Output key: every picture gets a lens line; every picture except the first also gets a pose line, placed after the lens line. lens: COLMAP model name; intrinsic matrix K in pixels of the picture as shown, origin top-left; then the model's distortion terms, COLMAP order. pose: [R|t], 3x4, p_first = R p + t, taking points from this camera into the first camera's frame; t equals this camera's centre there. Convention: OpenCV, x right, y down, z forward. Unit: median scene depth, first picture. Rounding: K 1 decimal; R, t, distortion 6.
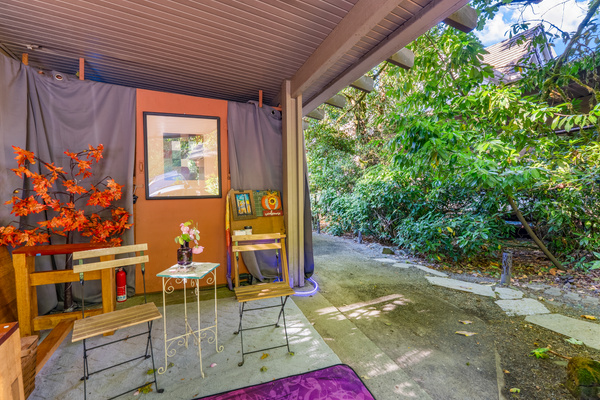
lens RADIAL K [[272.9, 0, 299.1], [0, 272.9, 198.3], [0, 0, 1]] dist [-0.002719, 0.000074]
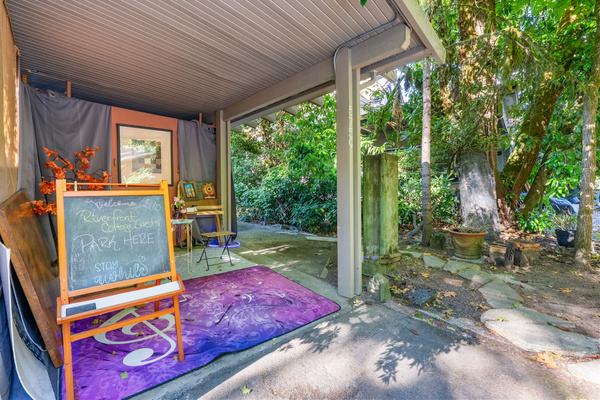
lens RADIAL K [[272.9, 0, 299.1], [0, 272.9, 198.3], [0, 0, 1]] dist [-0.002719, 0.000074]
pose [[0.939349, 0.004495, 0.342933, -0.141631], [-0.009185, 0.999885, 0.012054, 0.036456], [-0.342840, -0.014472, 0.939282, -0.545221]]
